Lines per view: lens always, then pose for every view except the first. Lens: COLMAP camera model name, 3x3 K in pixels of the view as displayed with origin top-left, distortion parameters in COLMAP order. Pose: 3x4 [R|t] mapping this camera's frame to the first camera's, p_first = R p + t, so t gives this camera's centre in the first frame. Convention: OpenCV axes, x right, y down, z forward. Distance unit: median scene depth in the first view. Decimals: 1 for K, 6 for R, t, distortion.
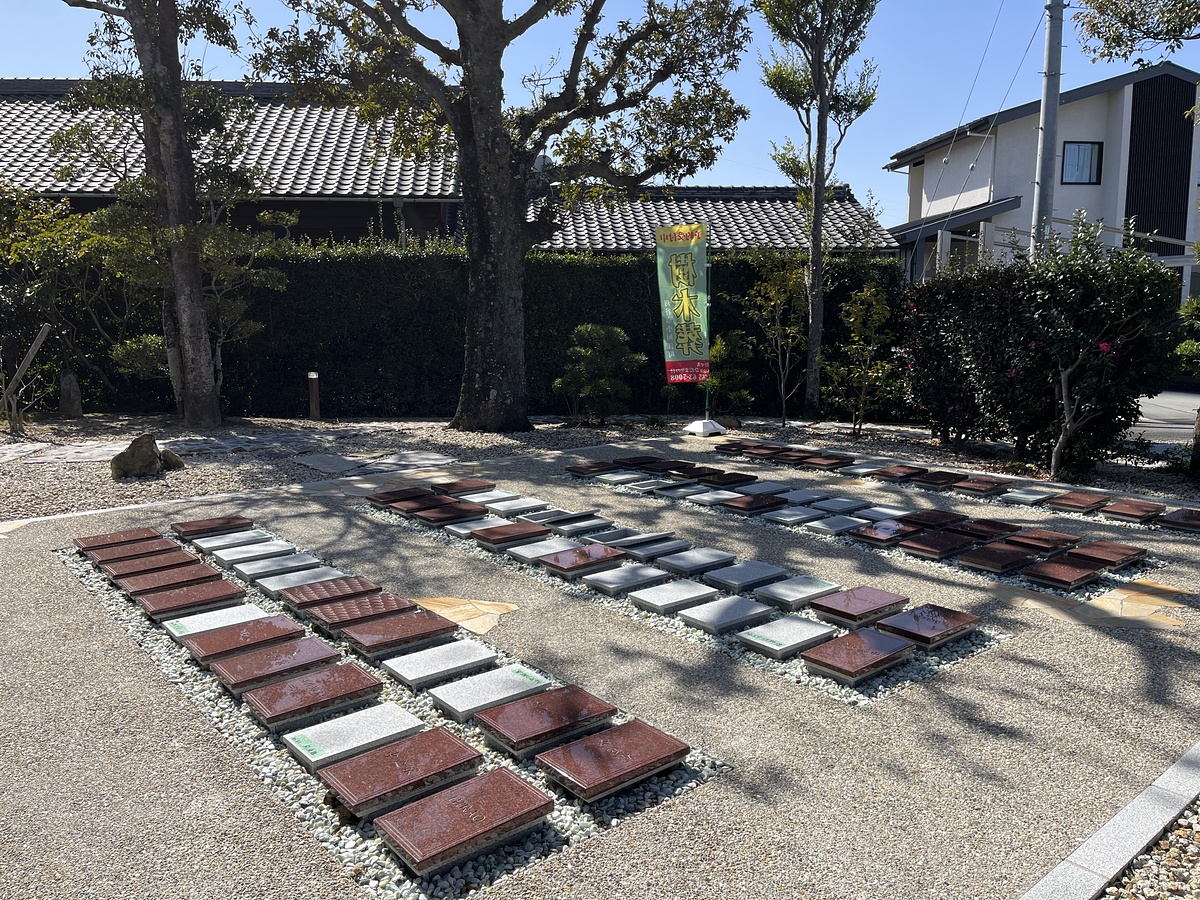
lens RADIAL K [[890.0, 0, 600.0], [0, 890.0, 450.0], [0, 0, 1]] dist [0.068005, -0.089432]
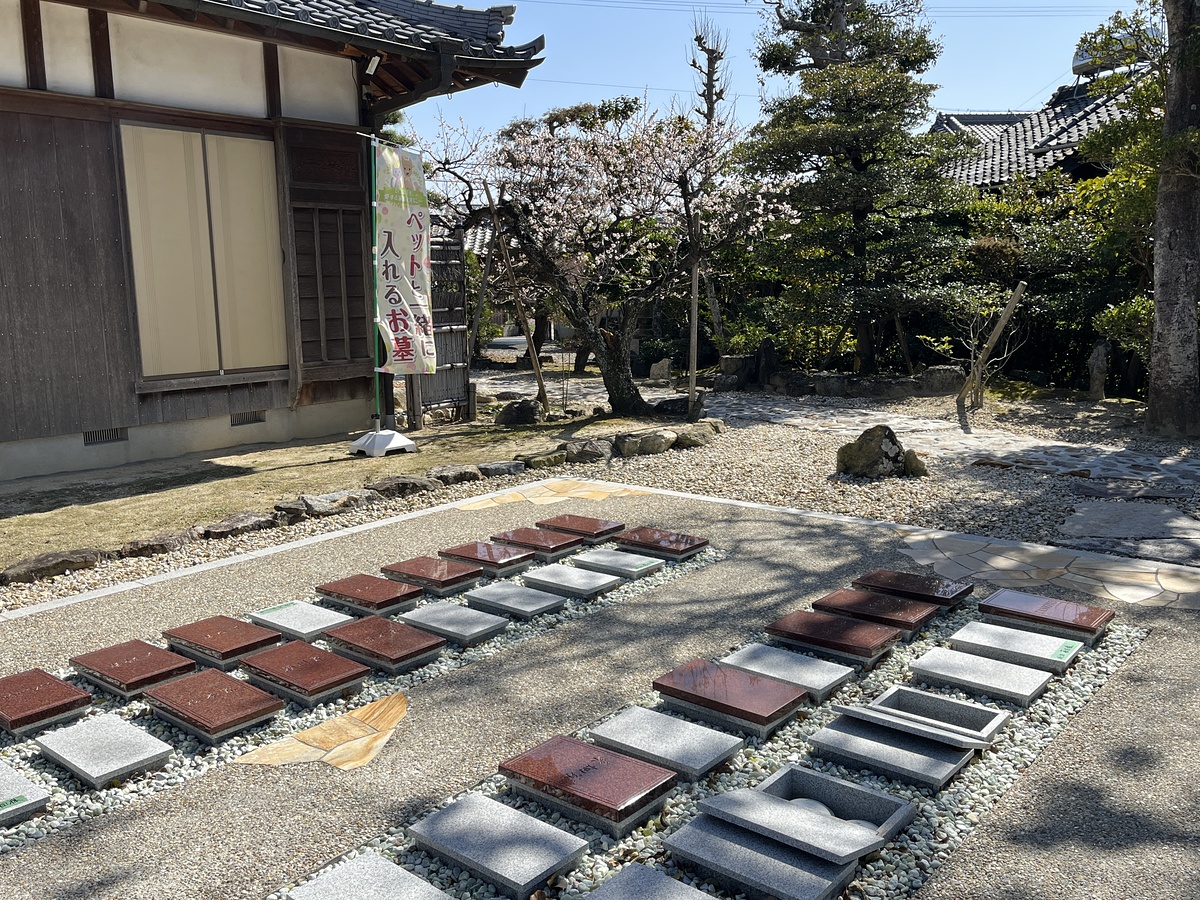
lens RADIAL K [[1034.5, 0, 600.0], [0, 1034.5, 450.0], [0, 0, 1]] dist [0.036716, -0.005175]
pose [[0.162445, 0.161394, -0.973429, 0.553427], [-0.134606, 0.980934, 0.140176, -0.146767], [0.977493, 0.108258, 0.181072, 0.964437]]
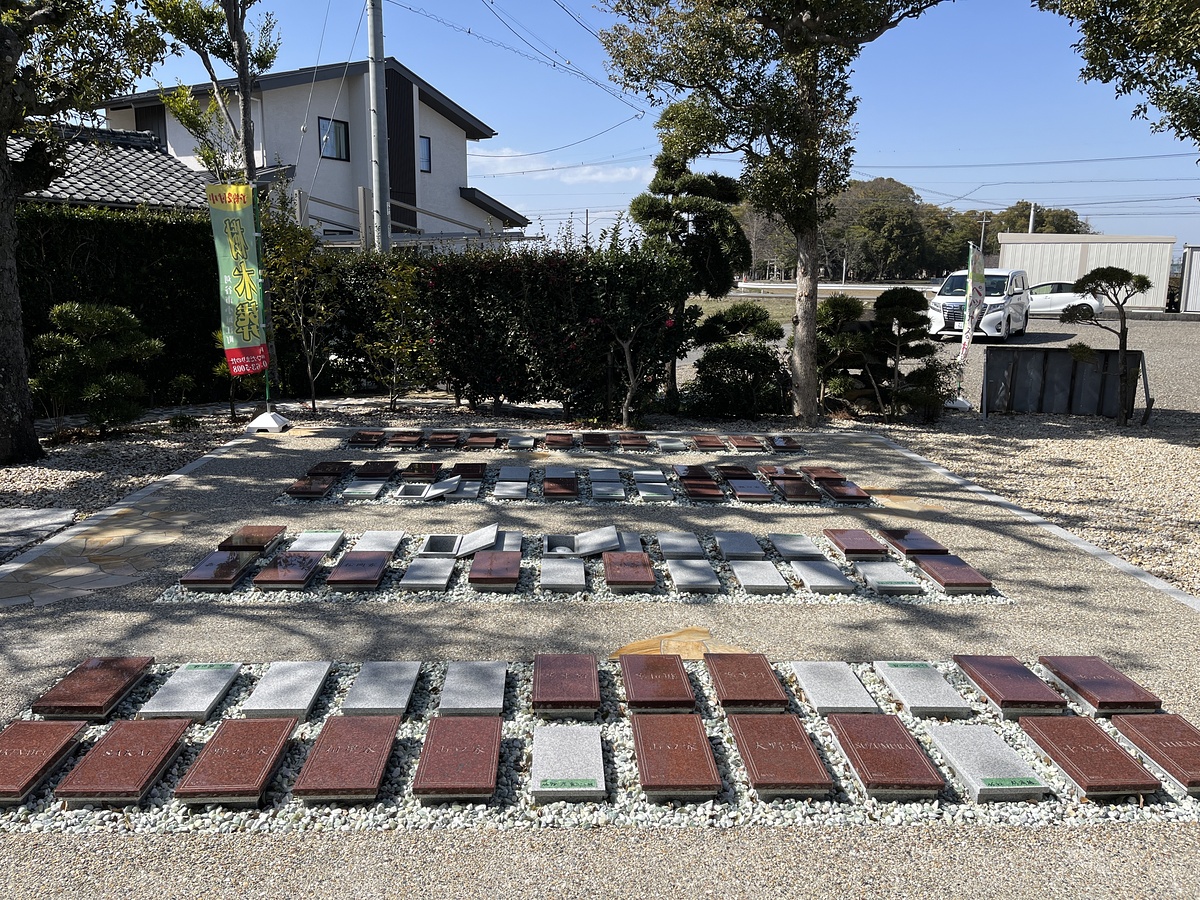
lens RADIAL K [[890.0, 0, 600.0], [0, 890.0, 450.0], [0, 0, 1]] dist [0.068005, -0.089432]
pose [[0.607825, -0.144217, 0.780865, -0.836330], [0.107359, 0.989265, 0.099138, -0.112874], [-0.786780, 0.023574, 0.616783, 0.465032]]
